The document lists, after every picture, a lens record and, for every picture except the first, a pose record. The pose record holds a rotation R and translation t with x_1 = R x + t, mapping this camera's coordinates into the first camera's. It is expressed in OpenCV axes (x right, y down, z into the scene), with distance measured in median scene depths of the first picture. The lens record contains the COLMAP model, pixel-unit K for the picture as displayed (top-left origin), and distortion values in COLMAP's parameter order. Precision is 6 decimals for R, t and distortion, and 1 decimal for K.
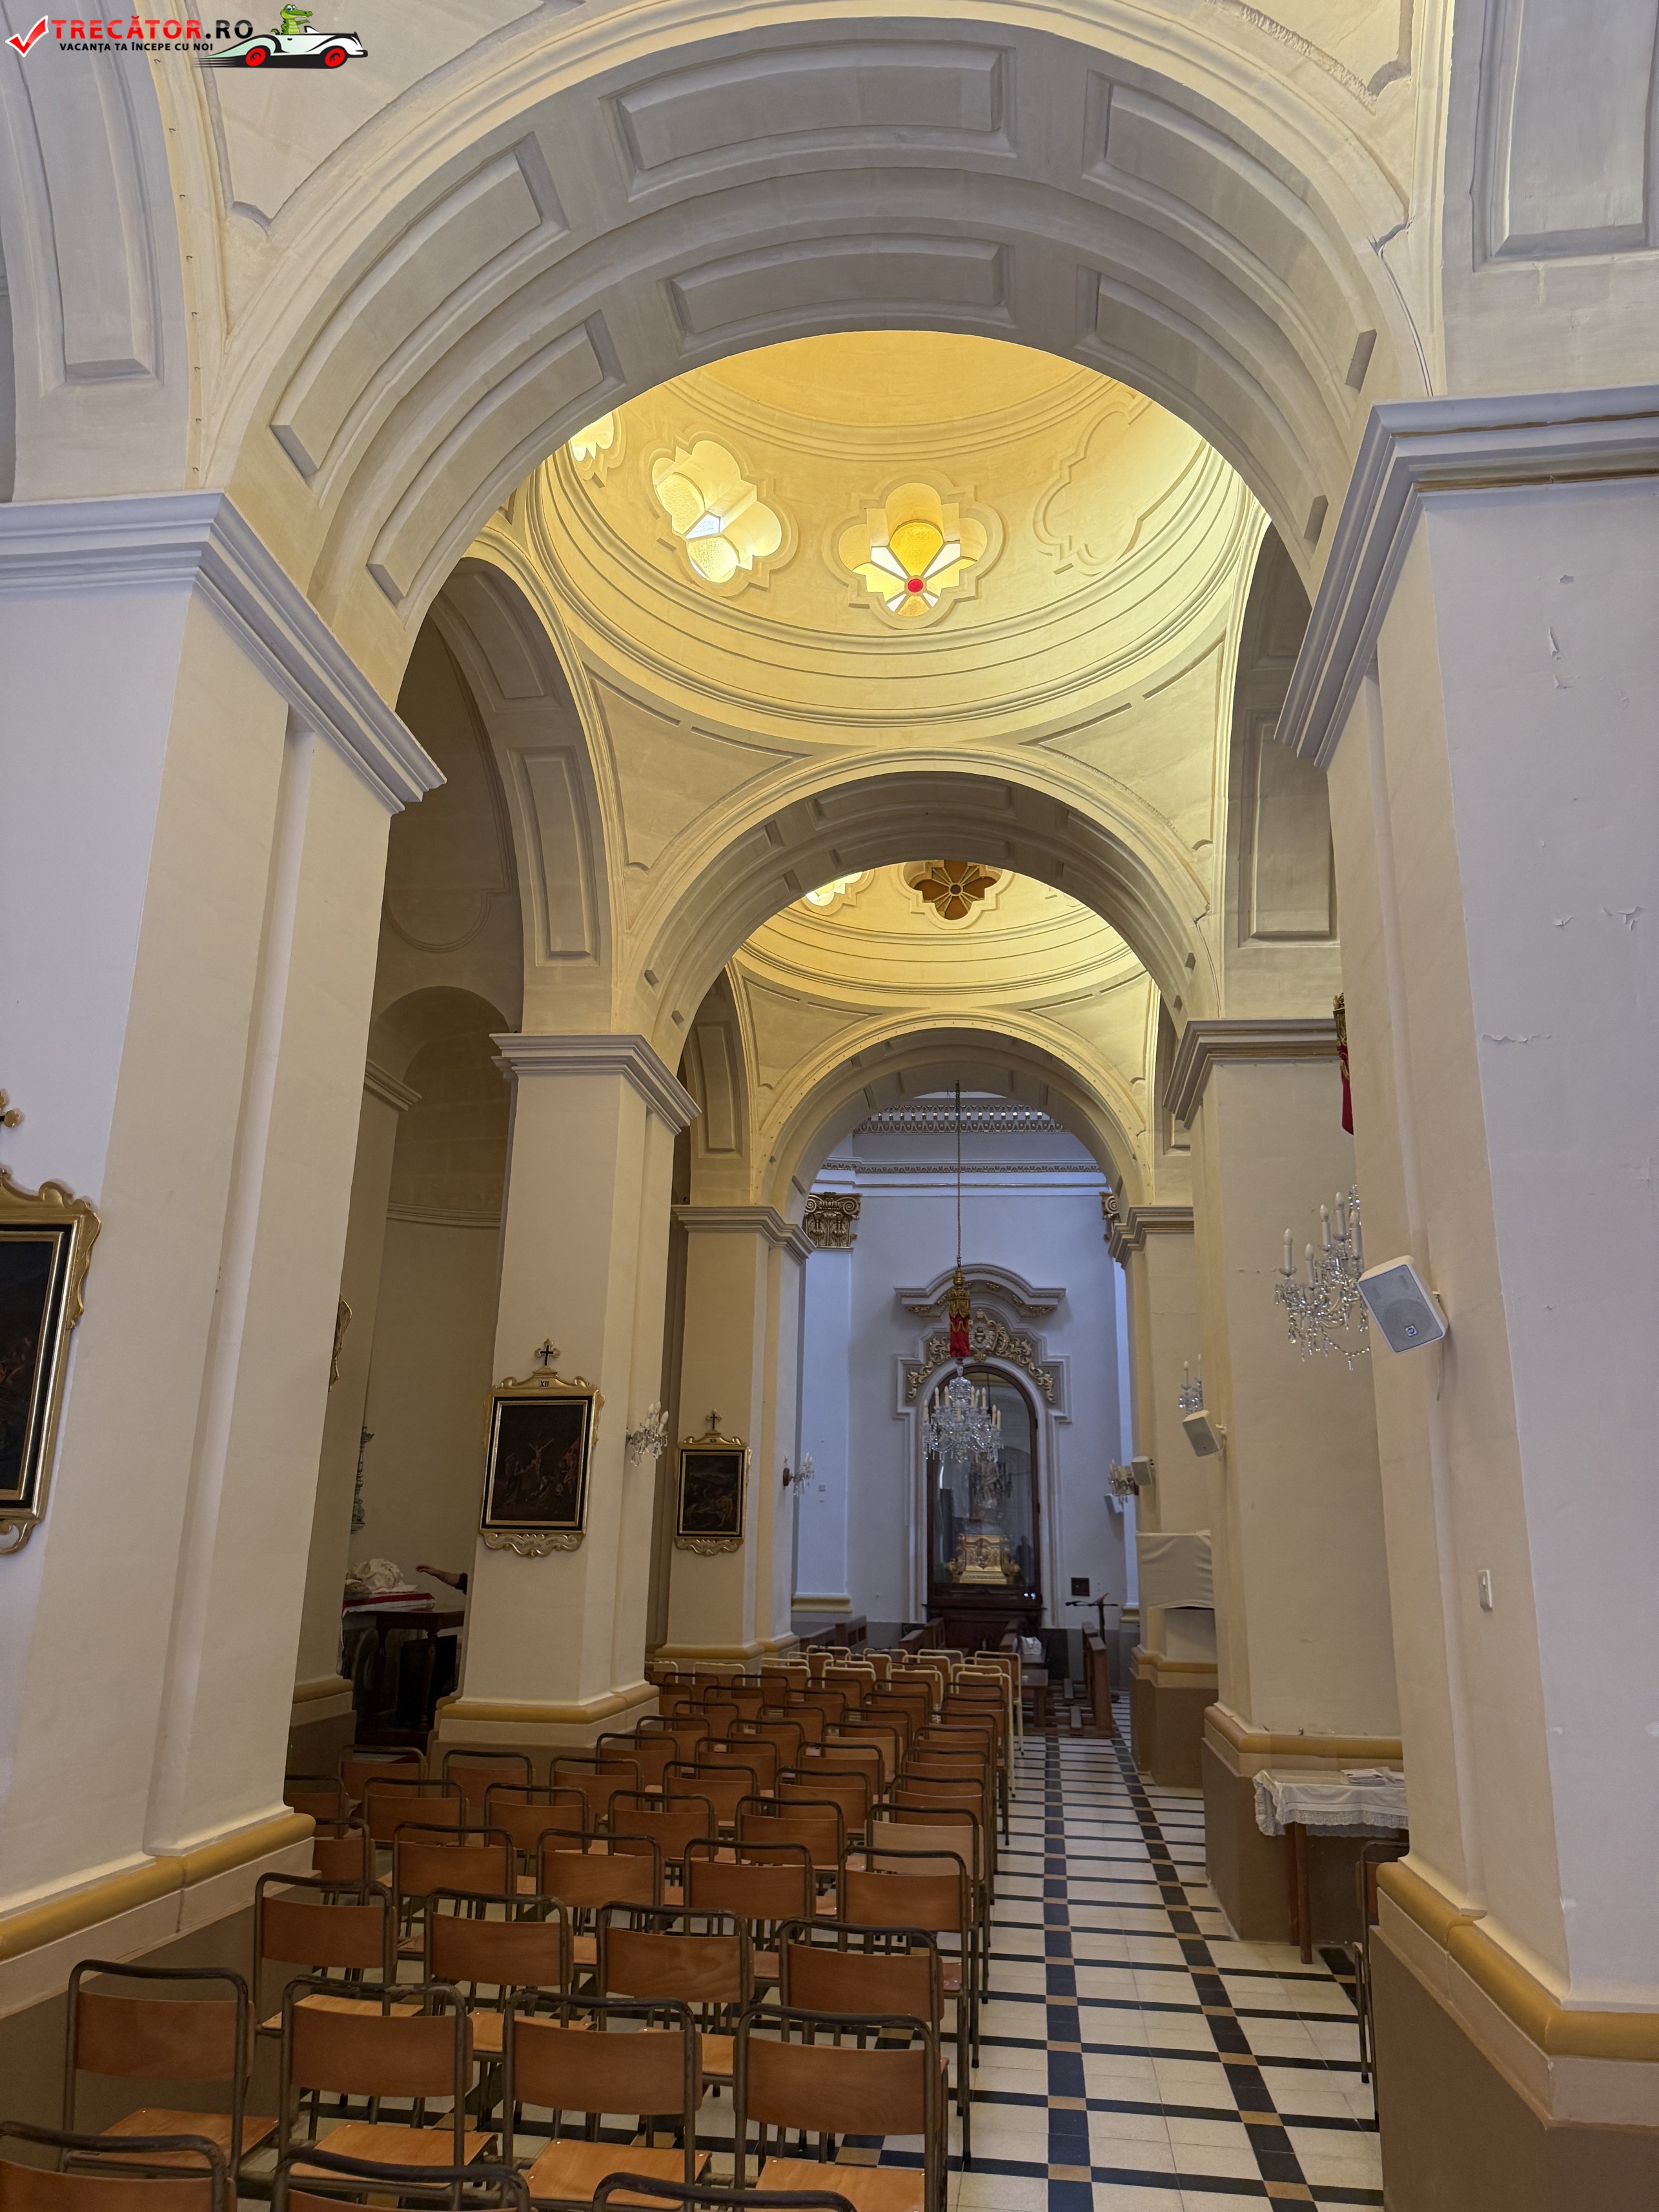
lens RADIAL K [[1554.6, 0, 828.2], [0, 1554.6, 1092.8], [0, 0, 1]] dist [0.204544, -0.439671]
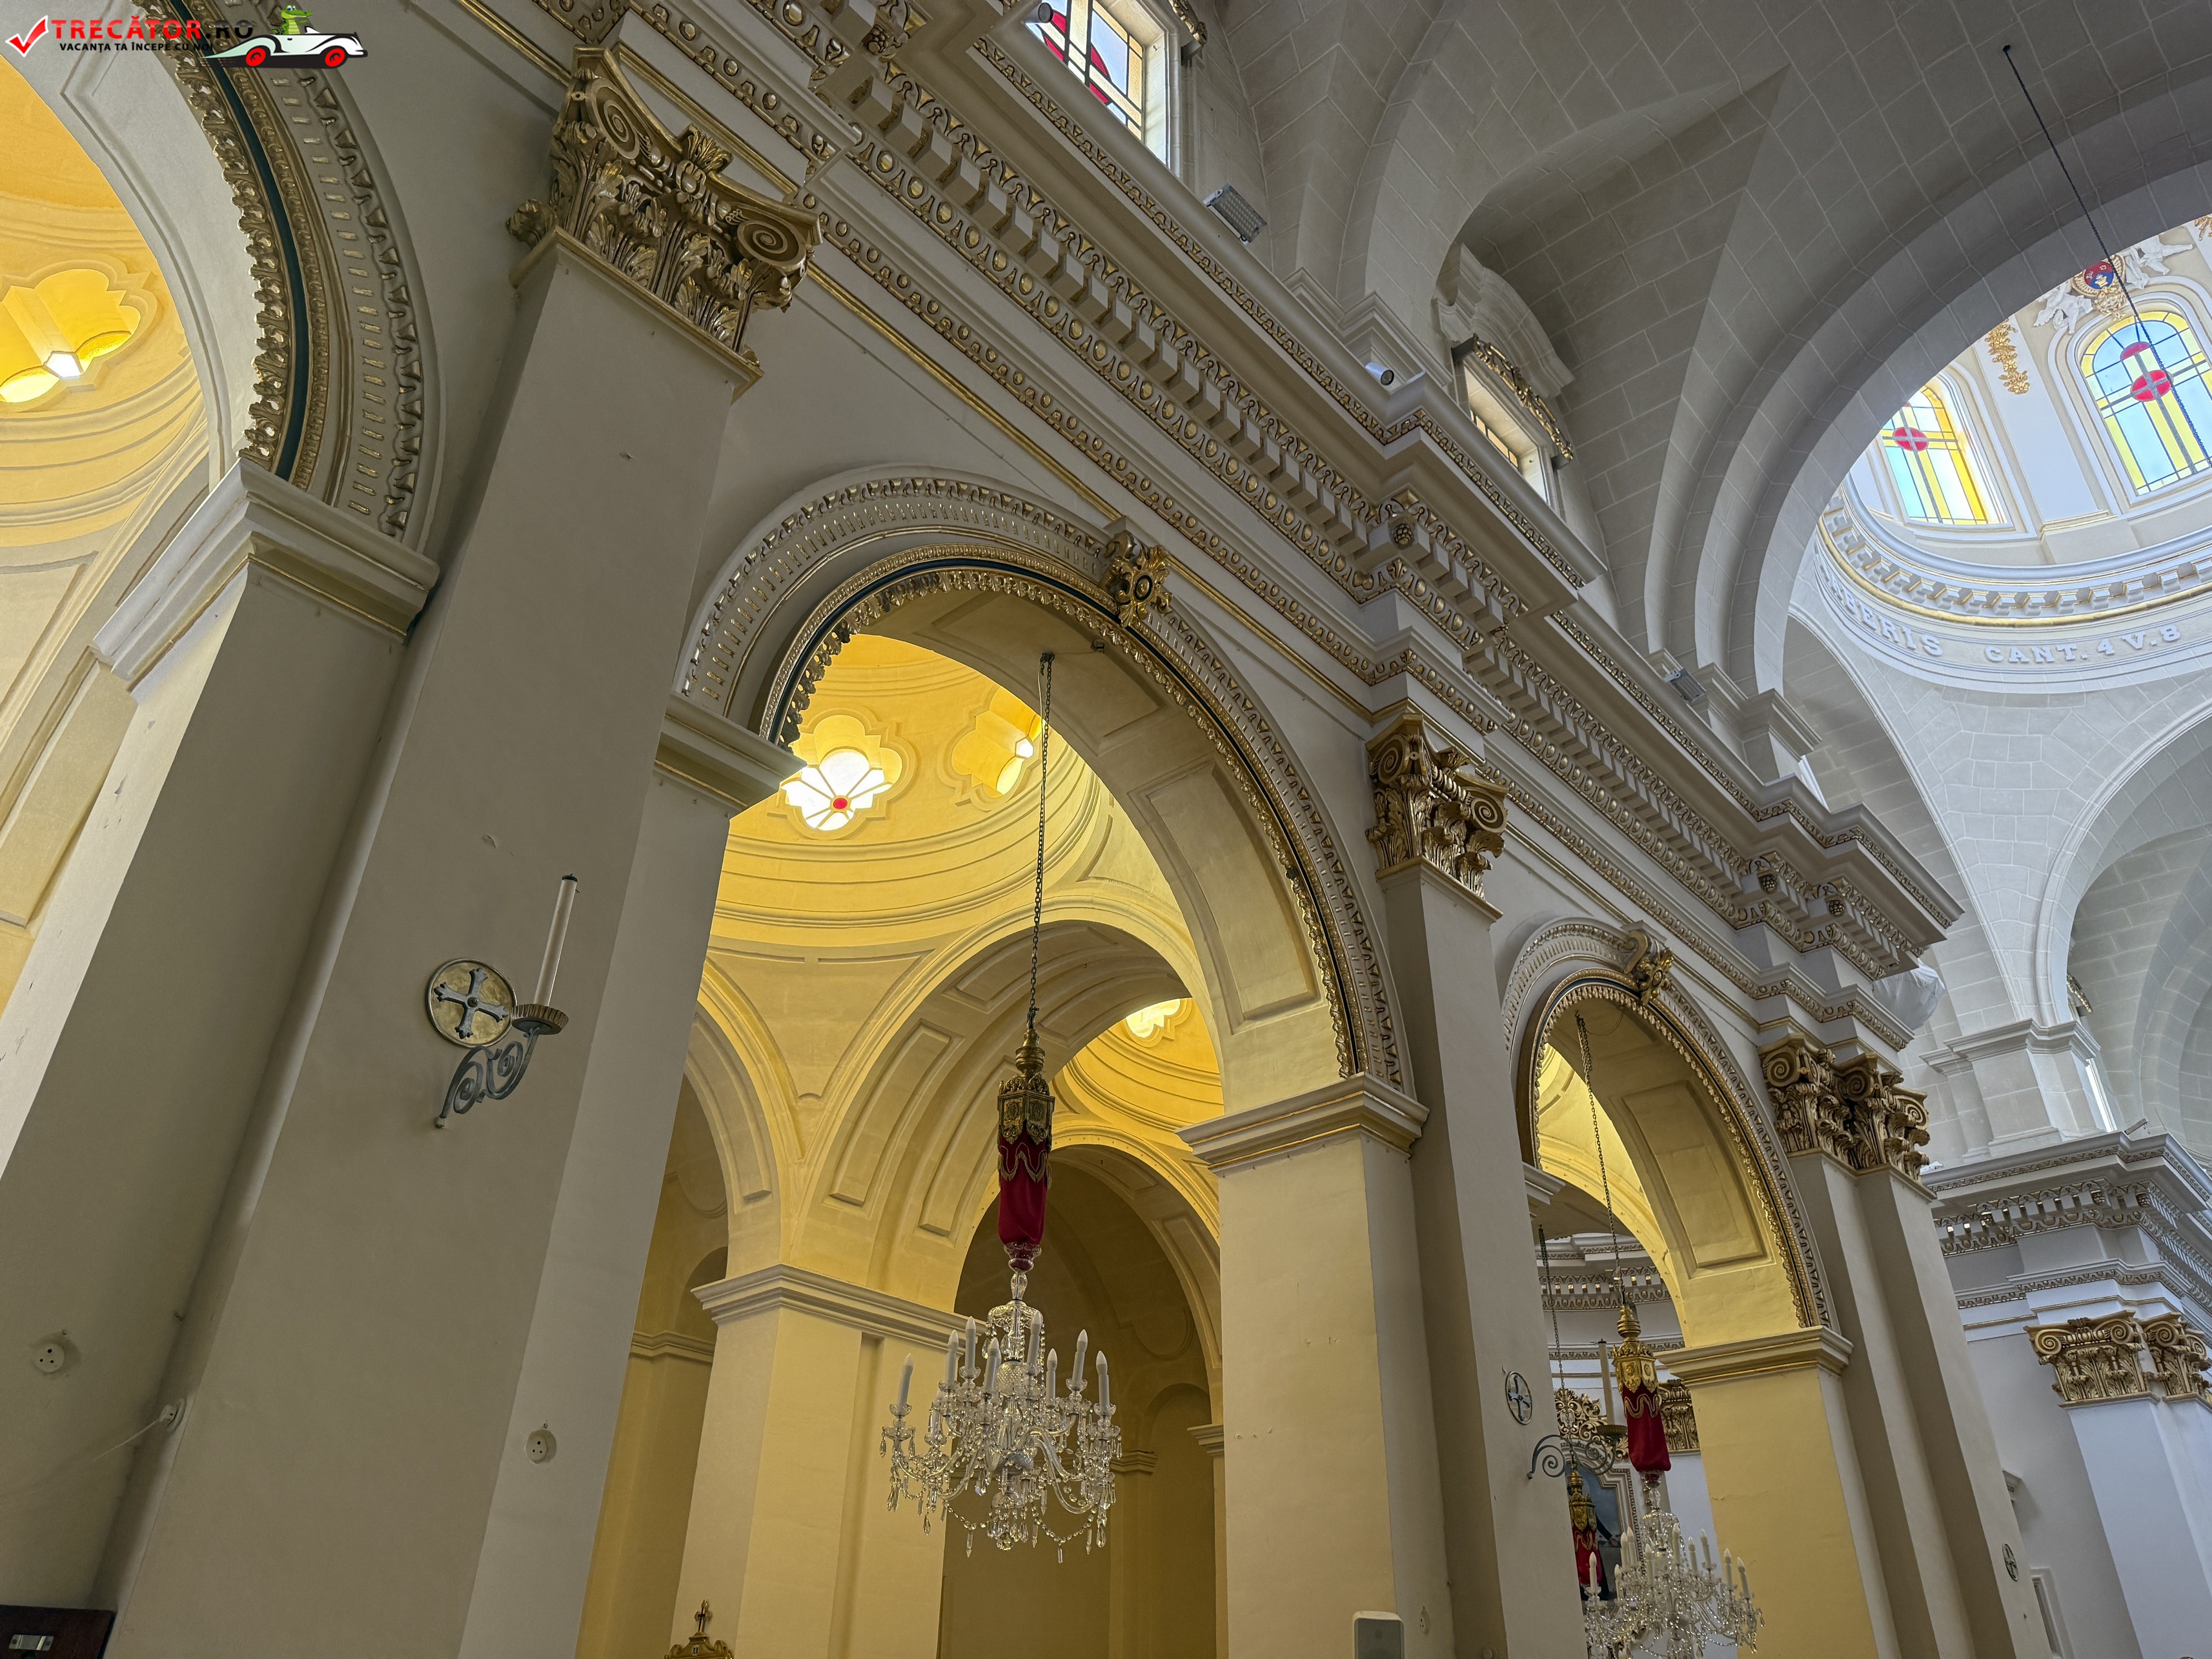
lens RADIAL K [[1546.2, 0, 1065.7], [0, 1546.2, 841.7], [0, 0, 1]] dist [0.098538, -0.121198]
pose [[0.811478, -0.314538, -0.492513, 0.607224], [0.155049, 0.928470, -0.337495, 0.078735], [0.563439, 0.197506, 0.802202, 0.227844]]
